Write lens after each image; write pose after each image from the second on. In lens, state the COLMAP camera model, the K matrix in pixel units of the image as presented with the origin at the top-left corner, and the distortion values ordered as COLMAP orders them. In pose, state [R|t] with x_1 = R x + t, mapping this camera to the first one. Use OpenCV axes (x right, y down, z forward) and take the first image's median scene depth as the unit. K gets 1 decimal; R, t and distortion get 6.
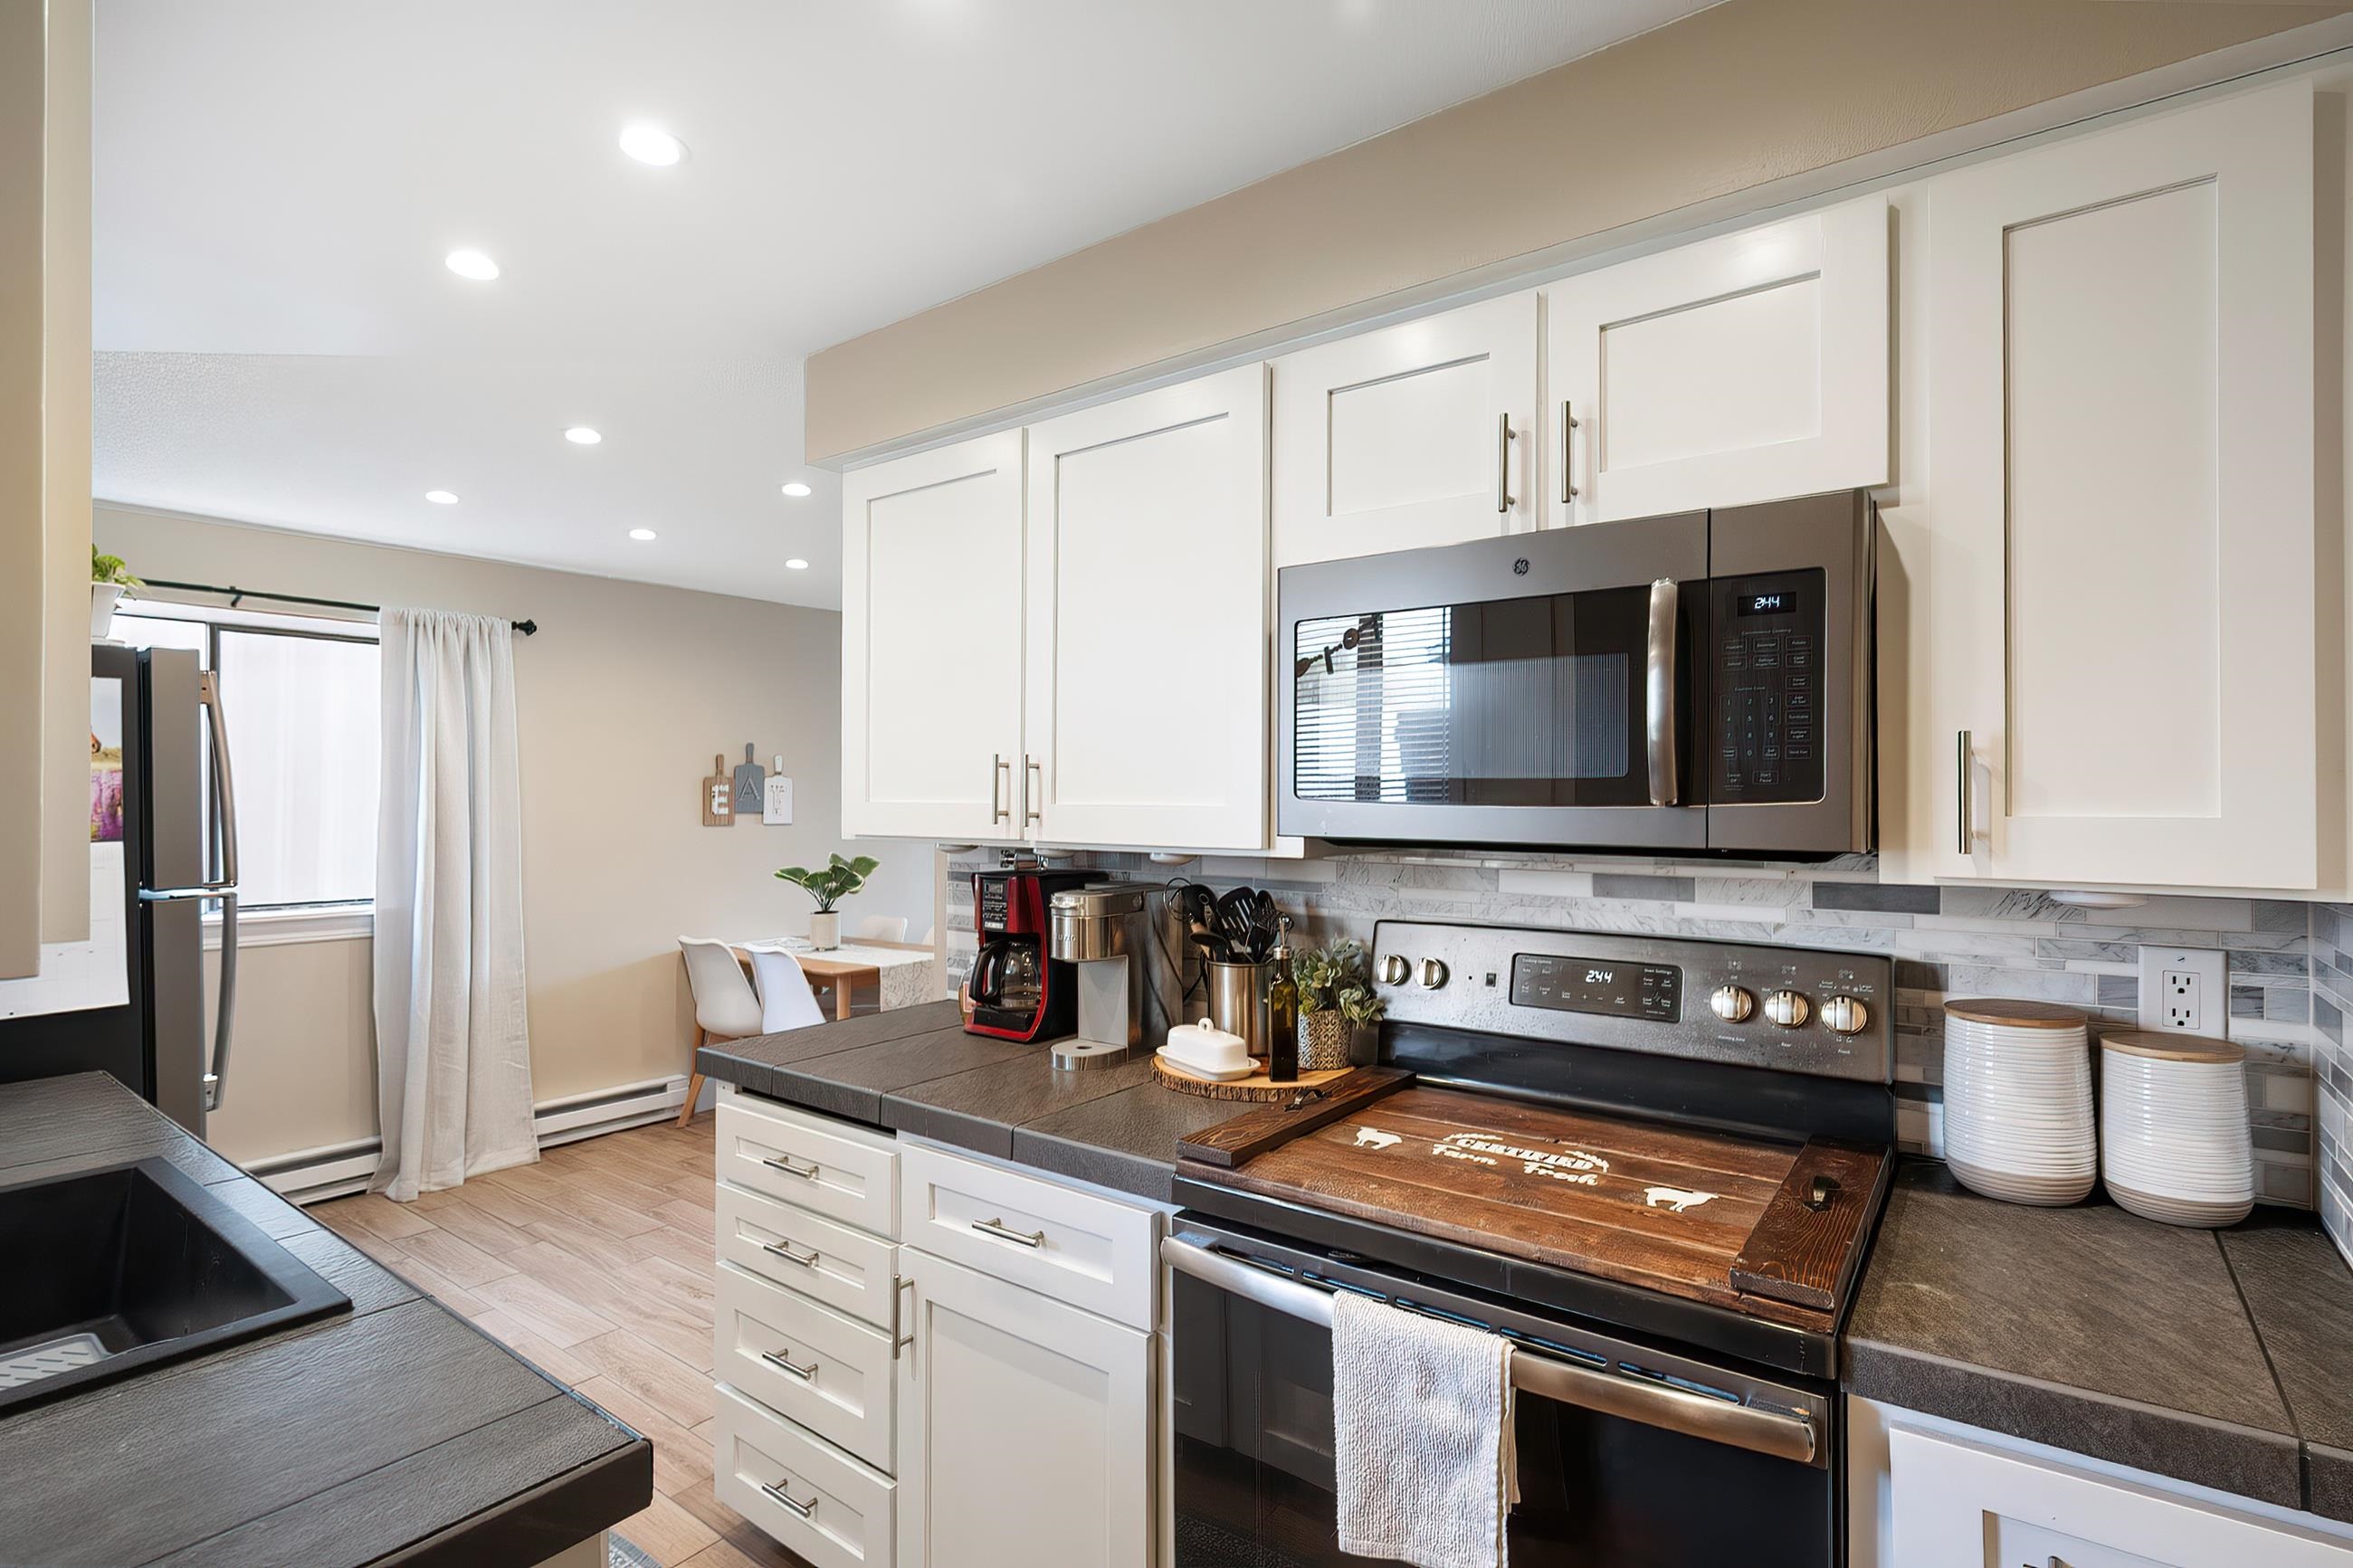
lens RADIAL K [[1101.7, 0, 1187.1], [0, 1101.7, 787.5], [0, 0, 1]] dist [0.001251, 0.000087]
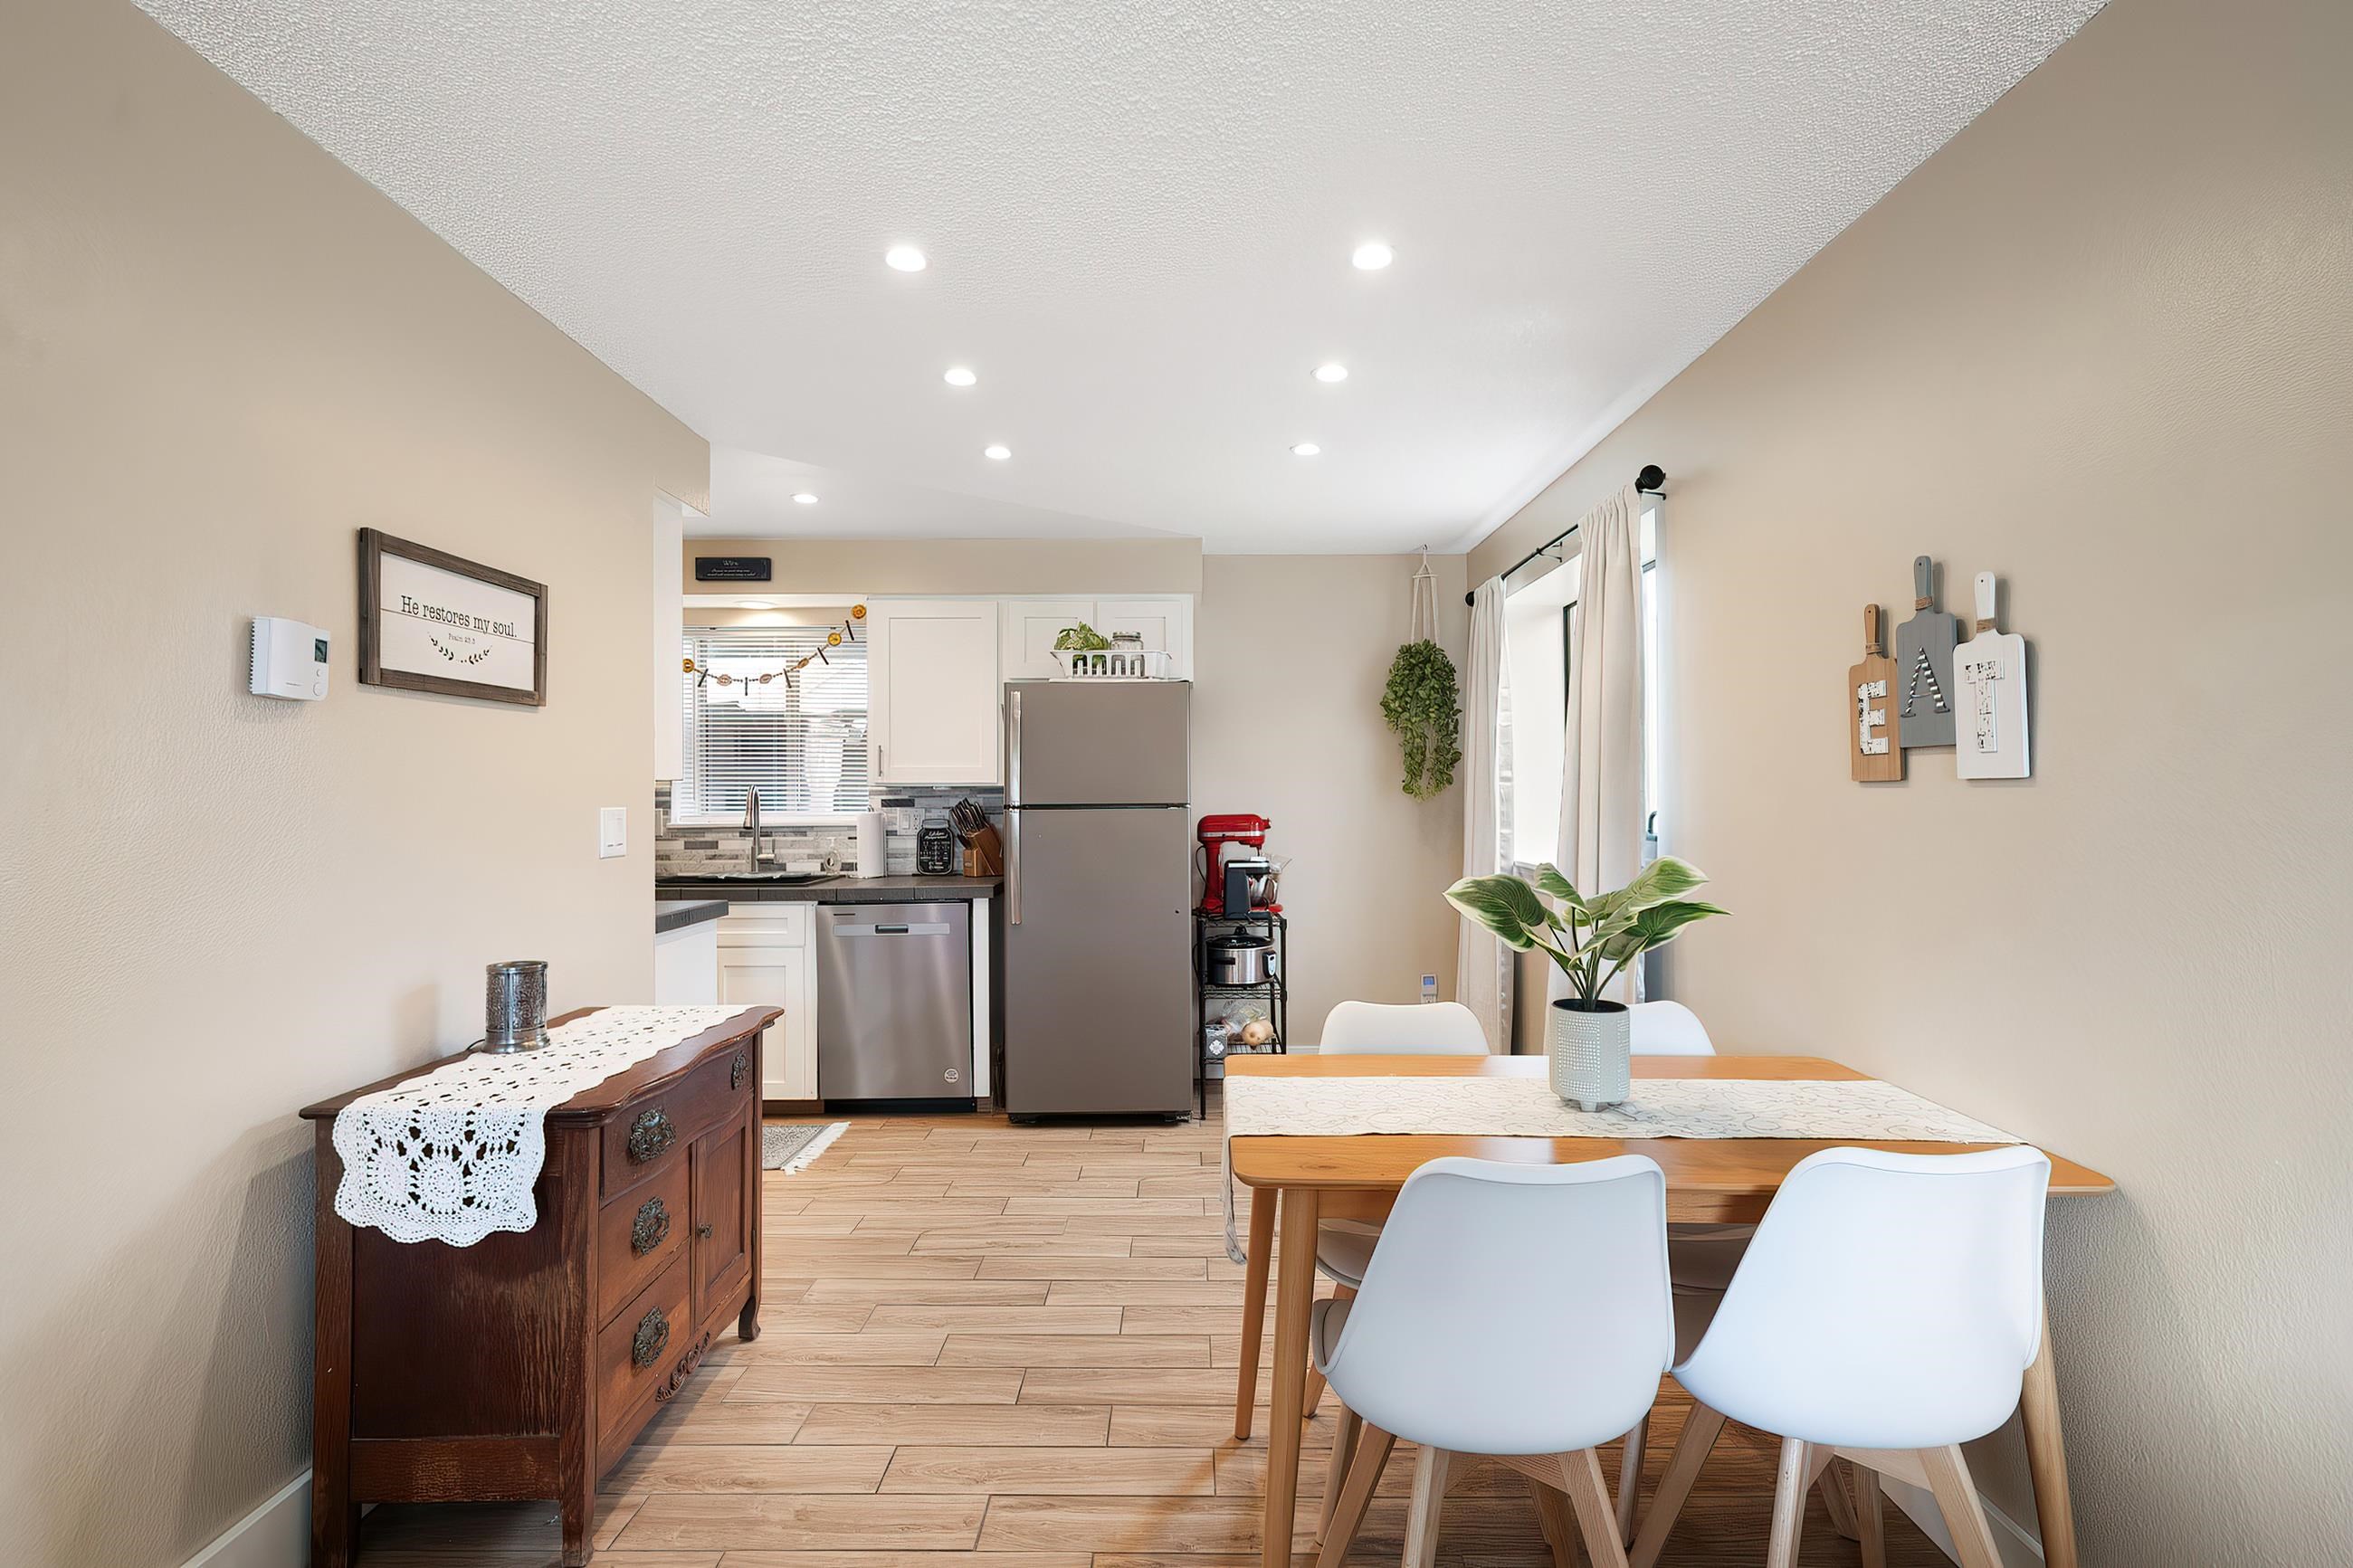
lens RADIAL K [[1139.5, 0, 1176.5], [0, 1139.5, 784.0], [0, 0, 1]] dist [-0.000008, -0.000202]
pose [[-0.802283, -0.000050, -0.596944, 0.063733], [0.012431, 0.999782, -0.016791, 0.097126], [0.596815, -0.020892, -0.802107, 2.946804]]
